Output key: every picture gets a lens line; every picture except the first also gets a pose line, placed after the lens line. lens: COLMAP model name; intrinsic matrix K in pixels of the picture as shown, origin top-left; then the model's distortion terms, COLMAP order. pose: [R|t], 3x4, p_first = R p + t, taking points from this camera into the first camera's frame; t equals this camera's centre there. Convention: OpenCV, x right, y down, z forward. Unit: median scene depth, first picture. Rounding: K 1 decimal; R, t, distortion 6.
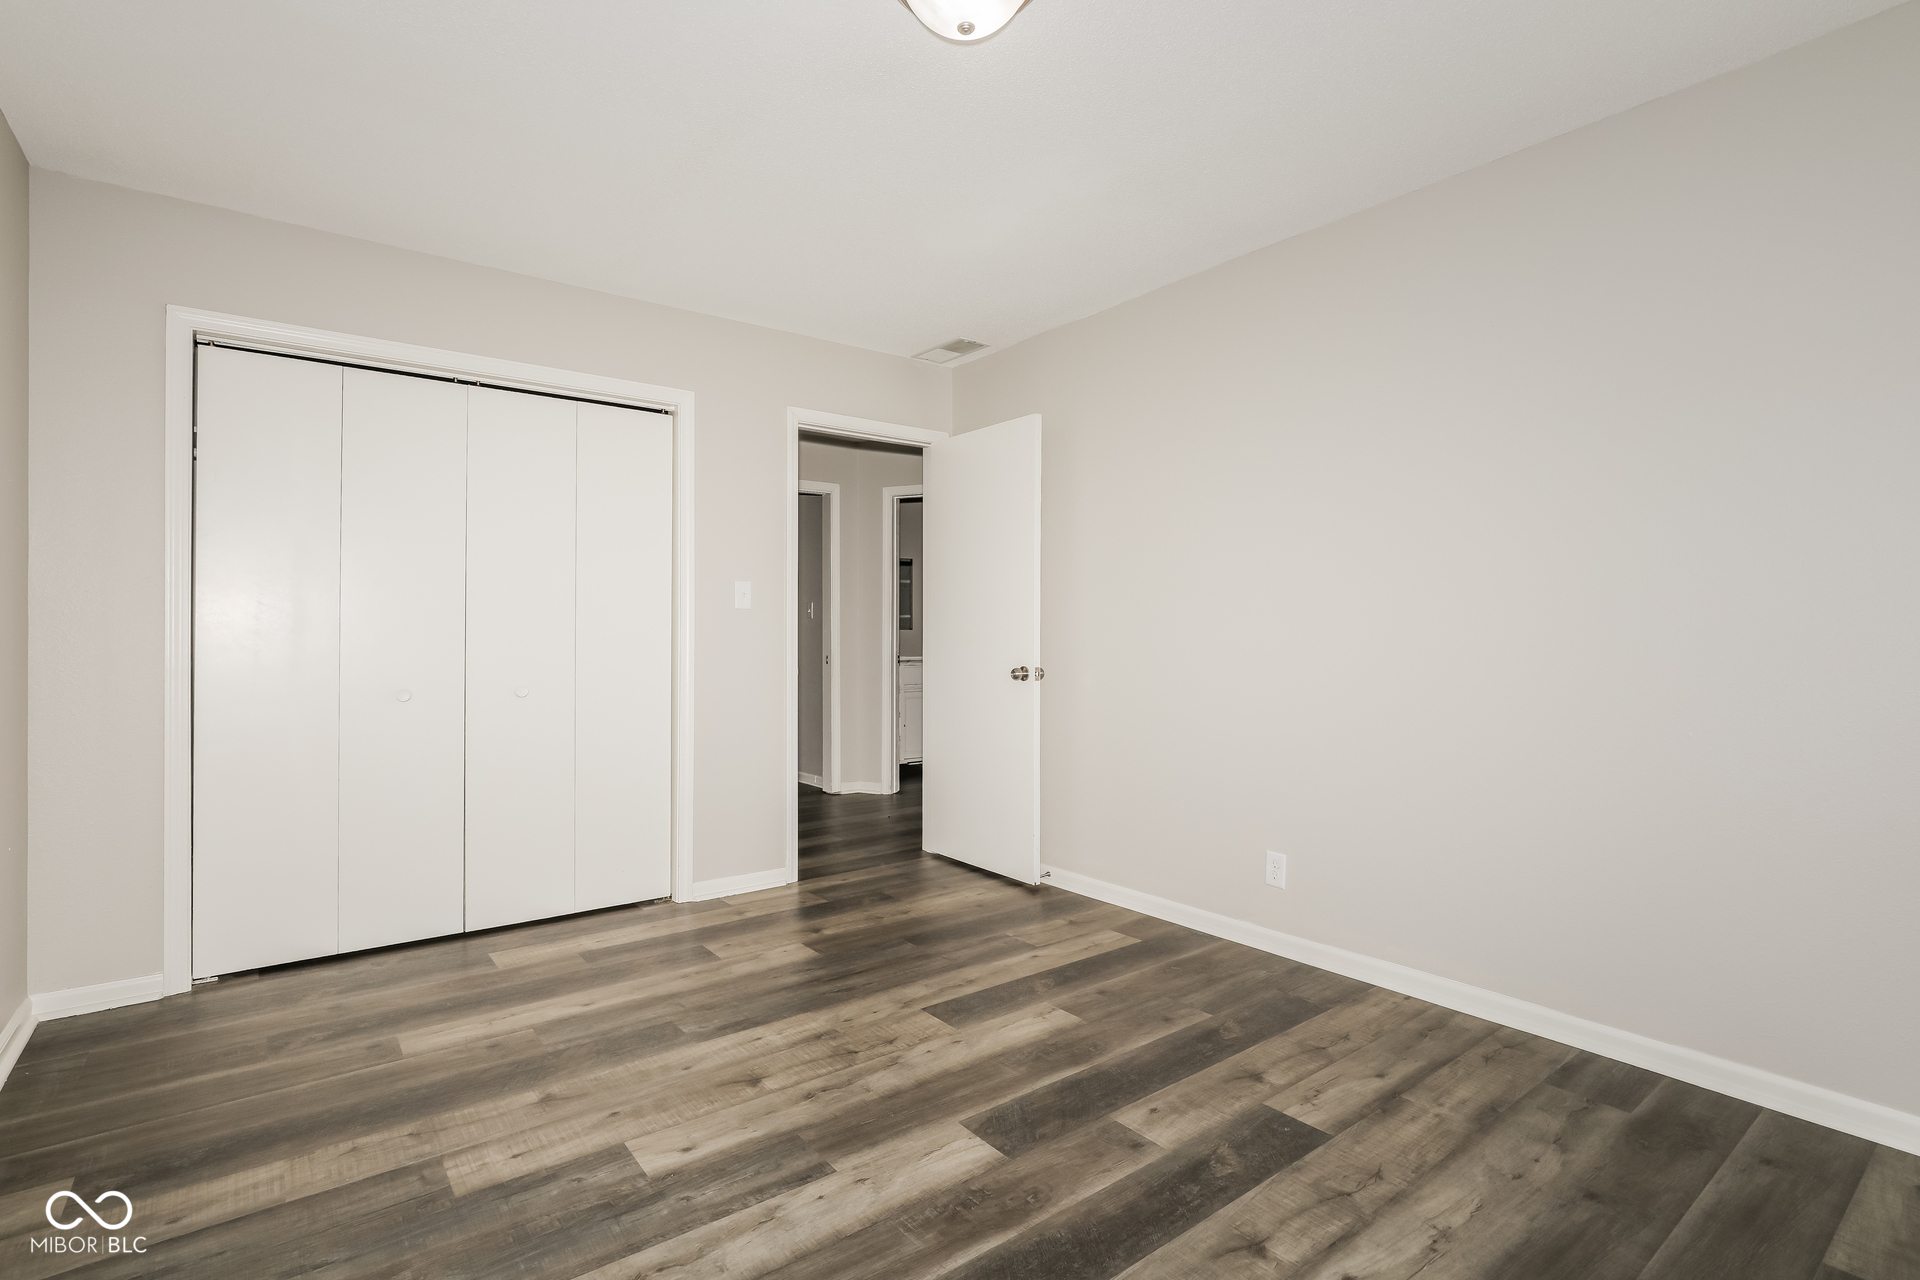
lens RADIAL K [[884.2, 0, 960.0], [0, 884.2, 640.0], [0, 0, 1]] dist [-0.032789, 0.007196]
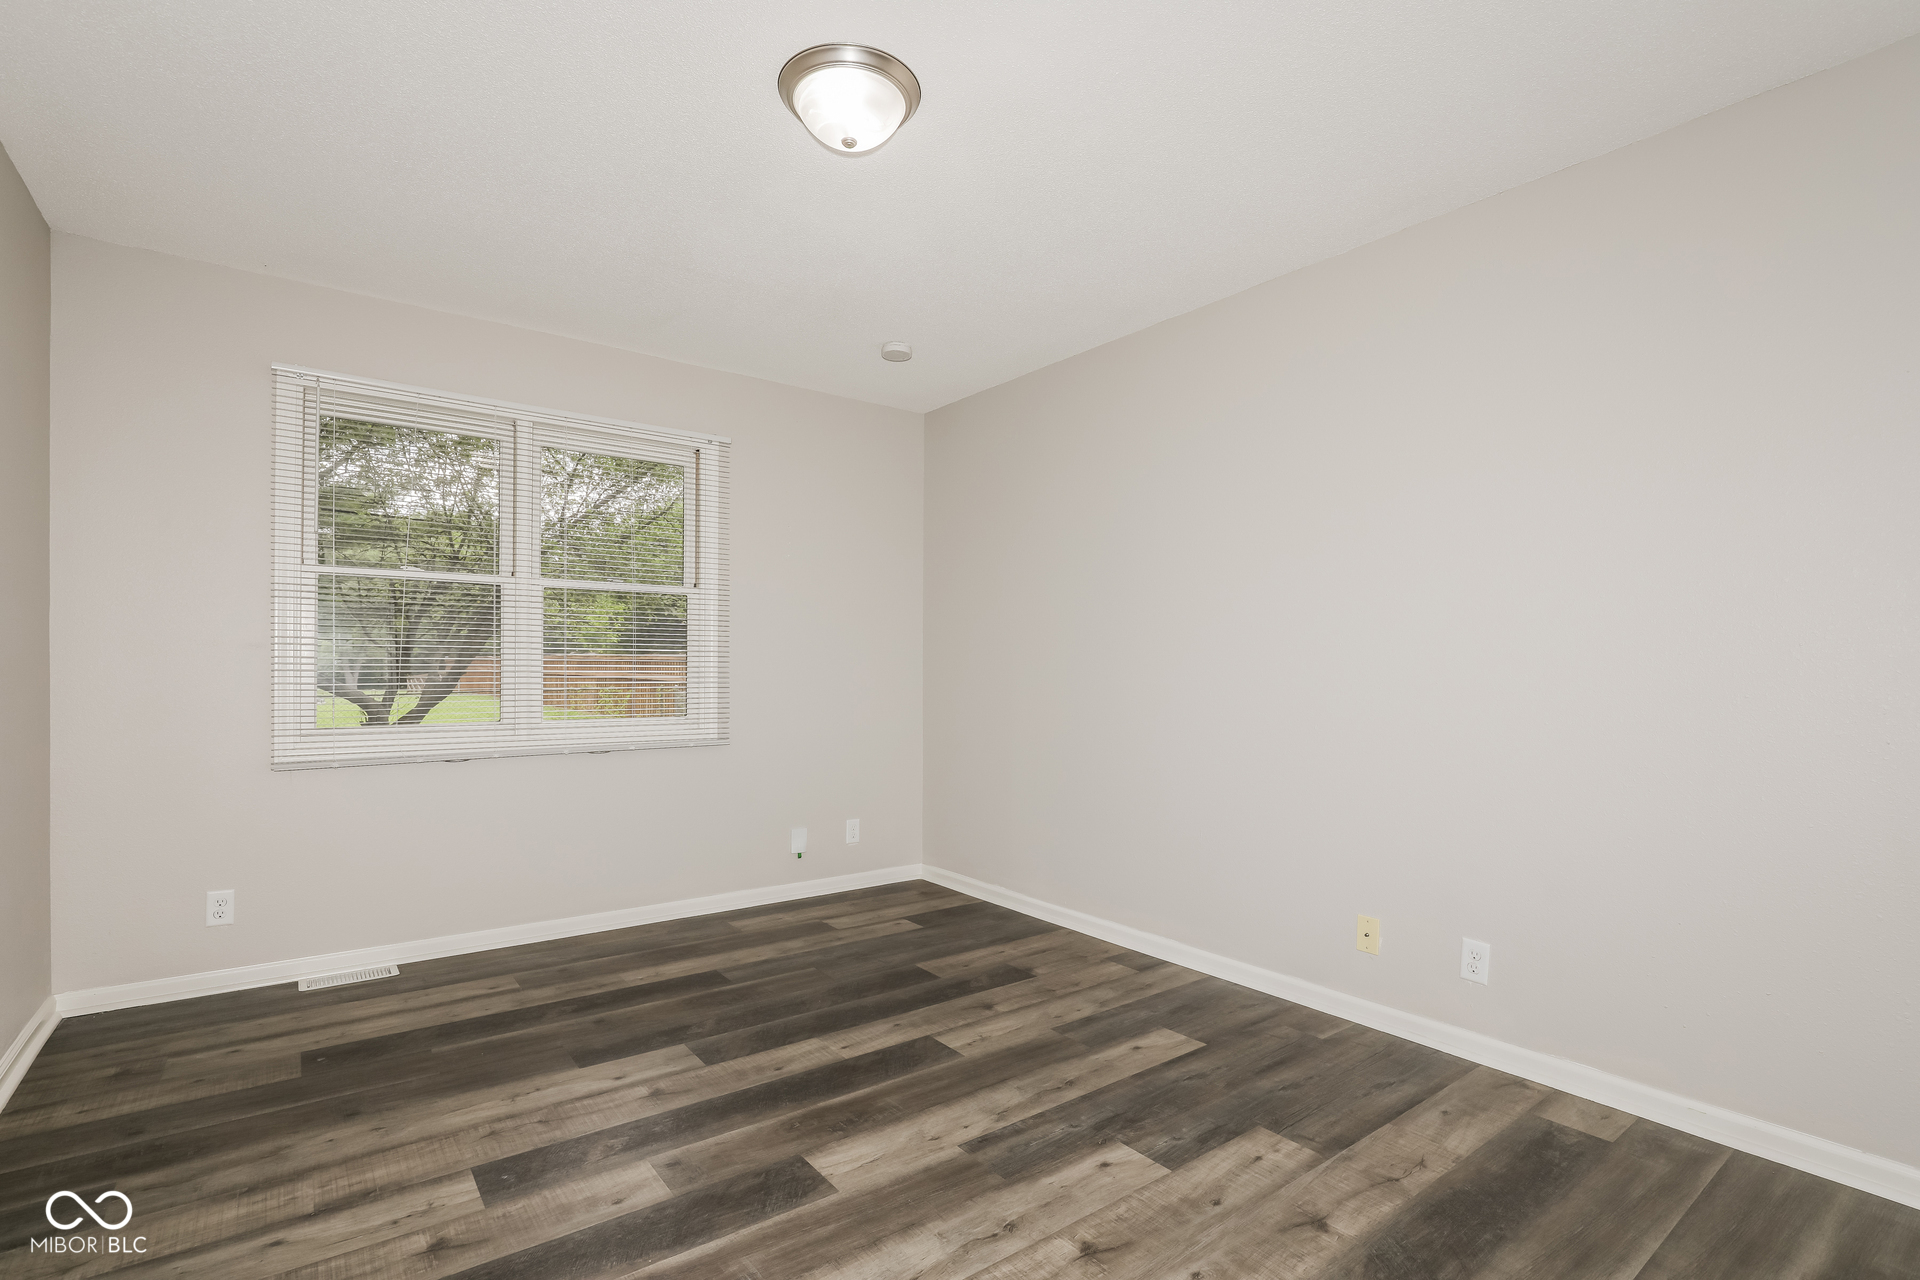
lens RADIAL K [[884.2, 0, 960.0], [0, 884.2, 640.0], [0, 0, 1]] dist [-0.032789, 0.007196]
pose [[-0.999959, -0.006692, 0.006092, -0.139495], [-0.006836, 0.999688, -0.024012, -0.019458], [-0.005929, -0.024052, -0.999693, 2.041137]]
